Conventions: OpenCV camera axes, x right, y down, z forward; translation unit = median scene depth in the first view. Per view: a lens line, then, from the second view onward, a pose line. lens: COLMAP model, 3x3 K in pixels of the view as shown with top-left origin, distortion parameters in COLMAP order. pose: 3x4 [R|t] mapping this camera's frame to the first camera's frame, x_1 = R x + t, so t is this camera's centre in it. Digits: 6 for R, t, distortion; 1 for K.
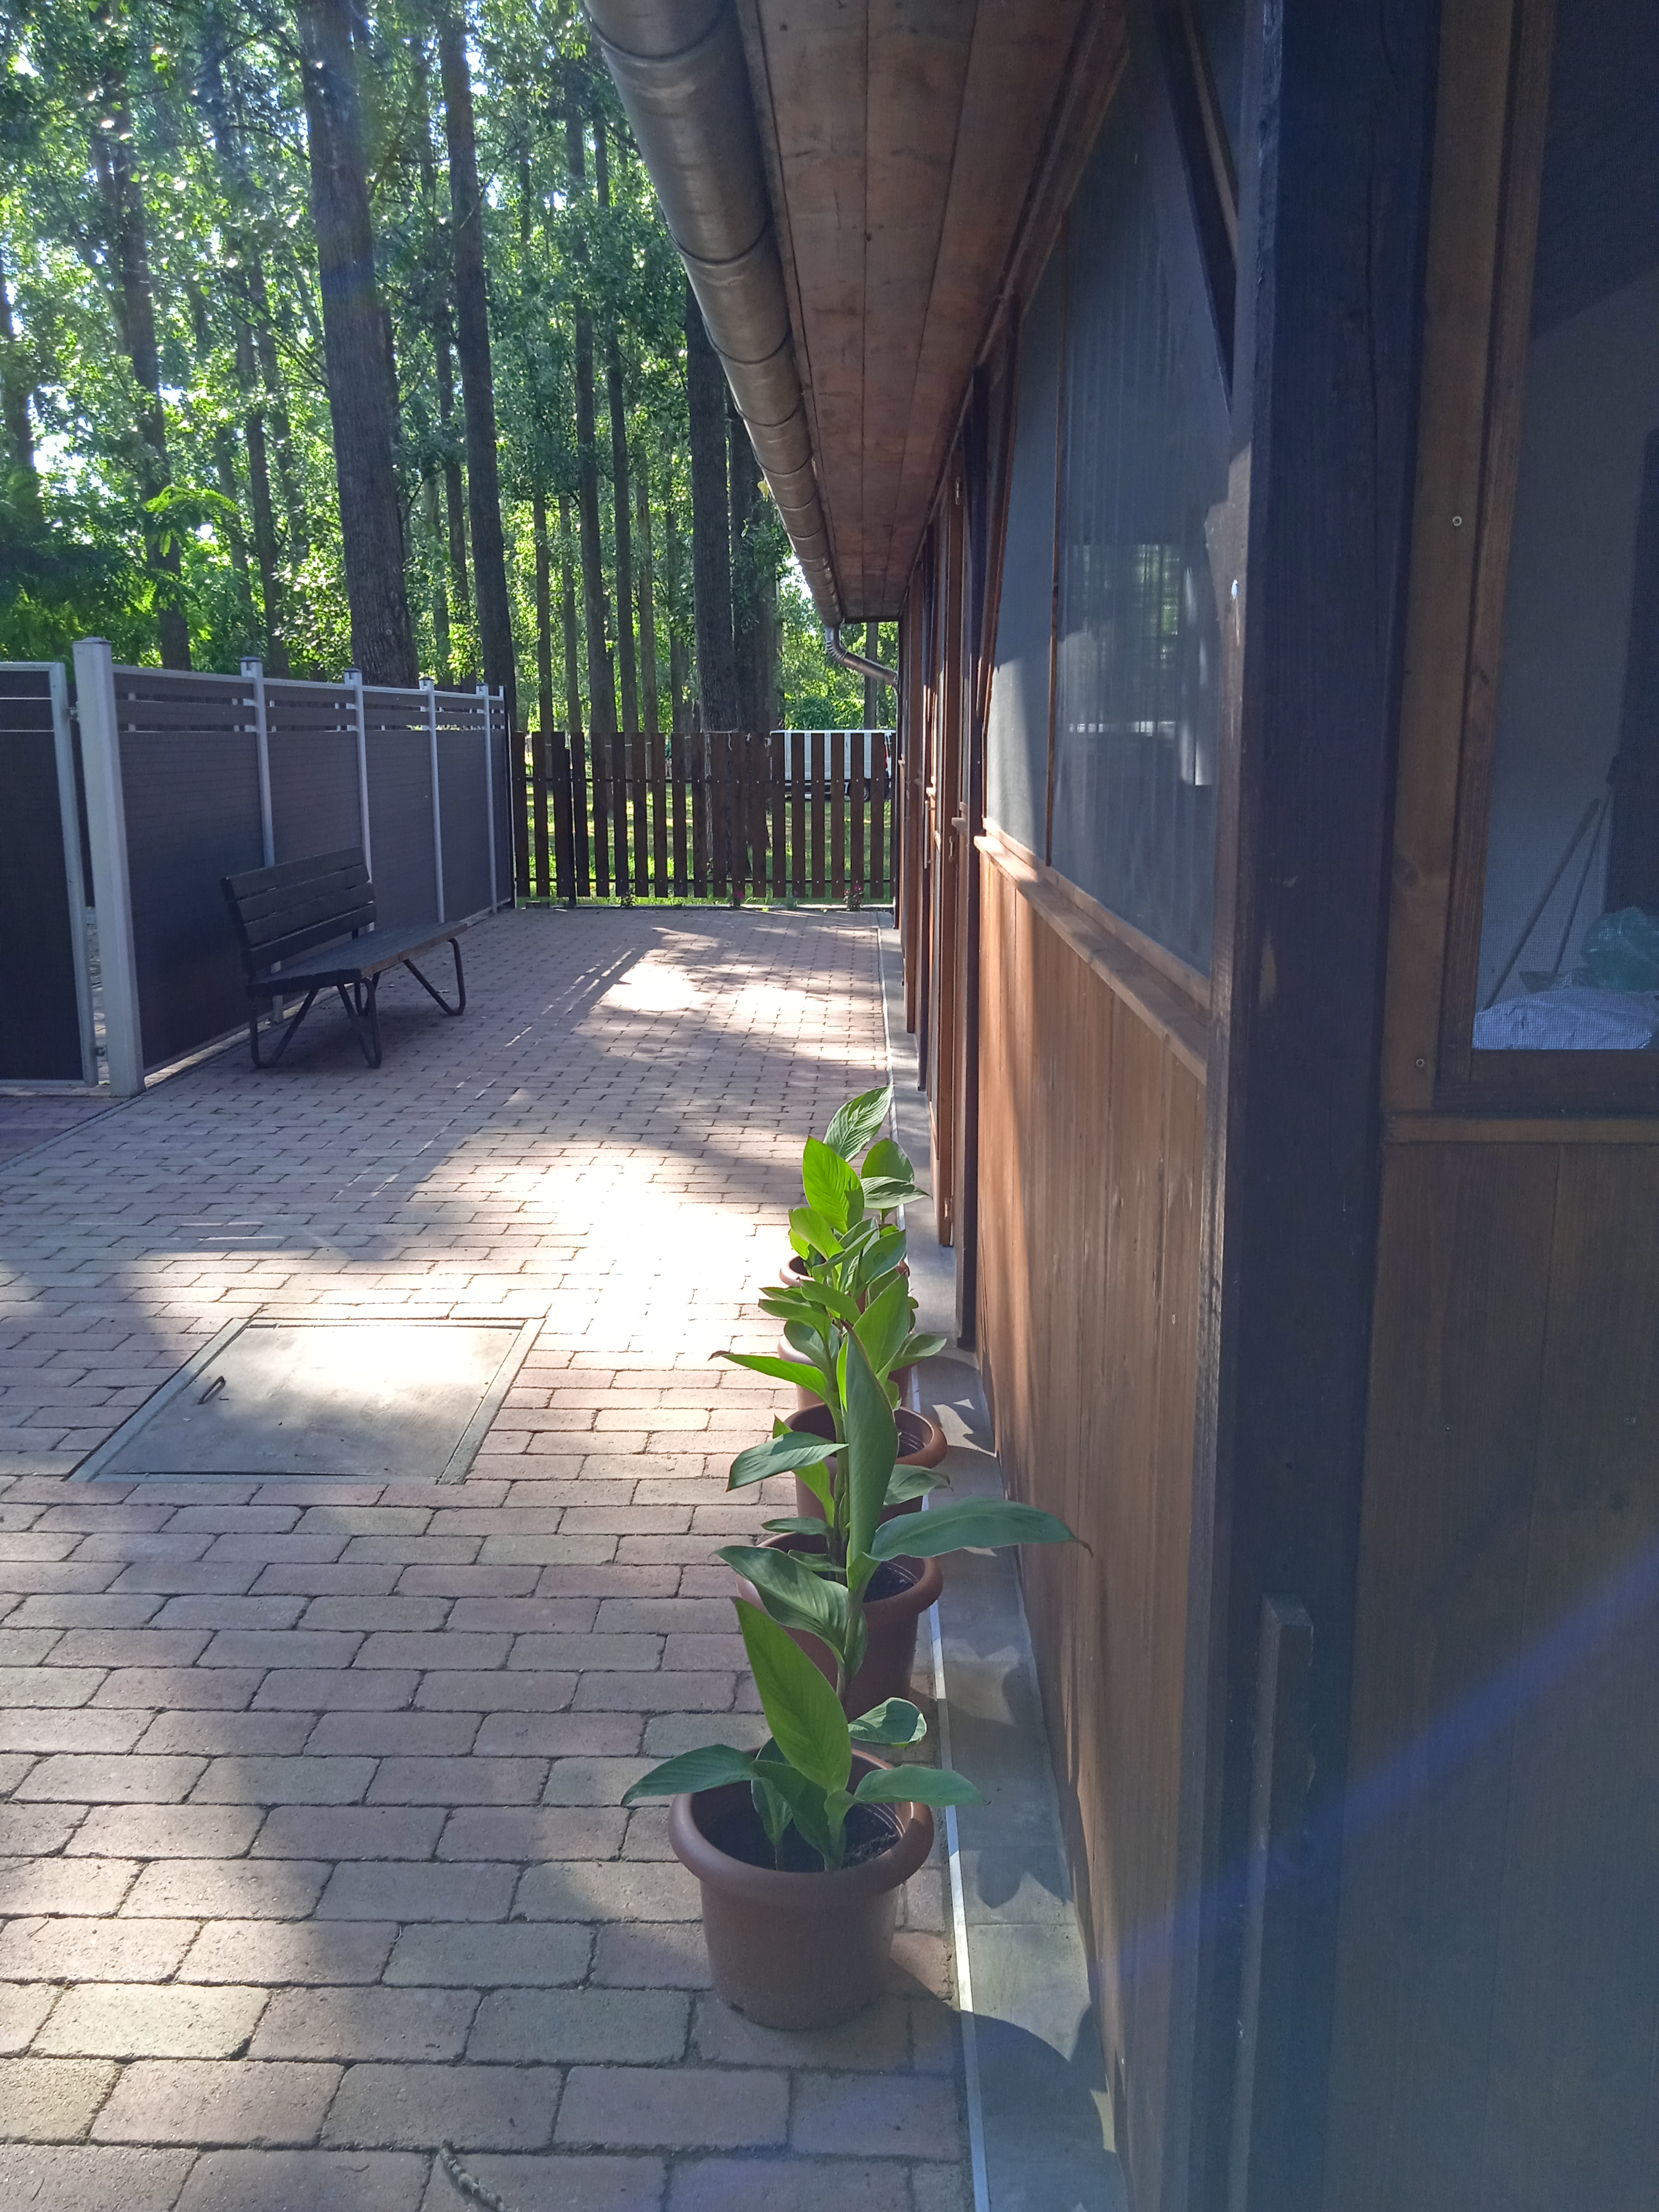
lens RADIAL K [[1834.3, 0, 826.2], [0, 1834.3, 1106.3], [0, 0, 1]] dist [0.011779, -0.002715]
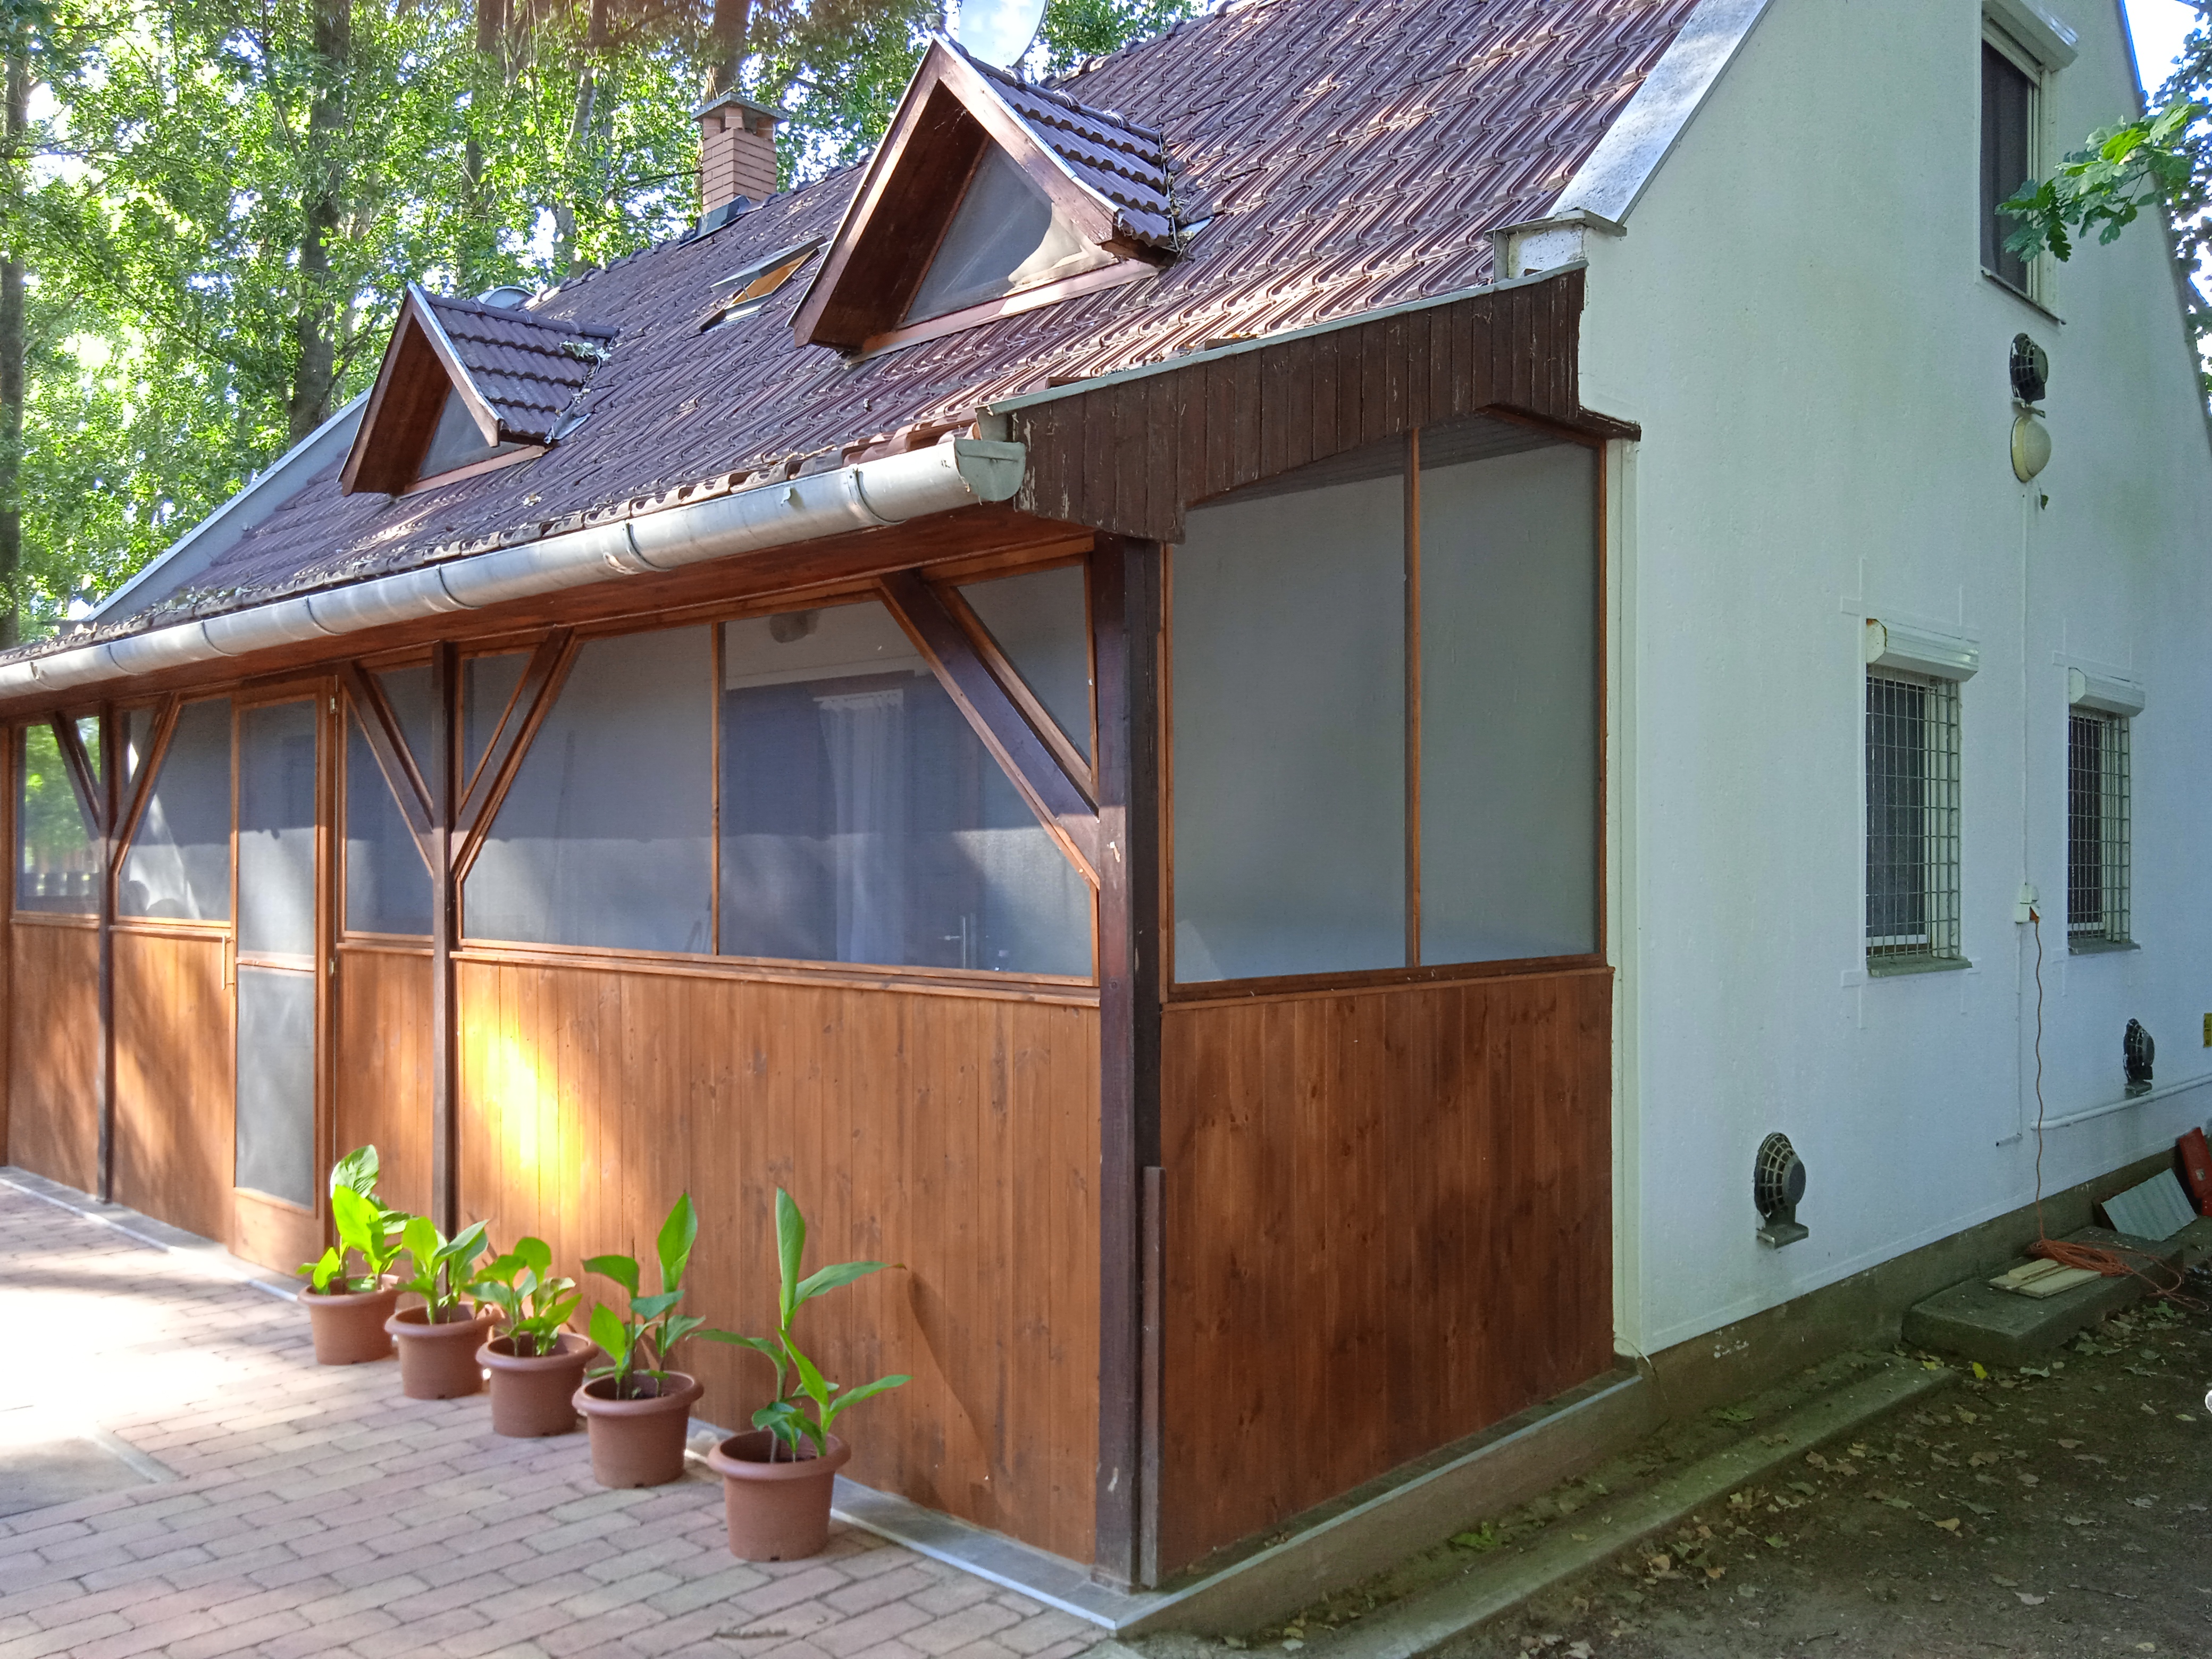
lens RADIAL K [[1834.3, 0, 1104.4], [0, 1834.3, 835.1], [0, 0, 1]] dist [0.011779, -0.002715]
pose [[0.676042, 0.007300, 0.736827, -1.035691], [0.149318, 0.977848, -0.146687, 0.080328], [-0.721575, 0.209188, 0.659977, -0.543860]]
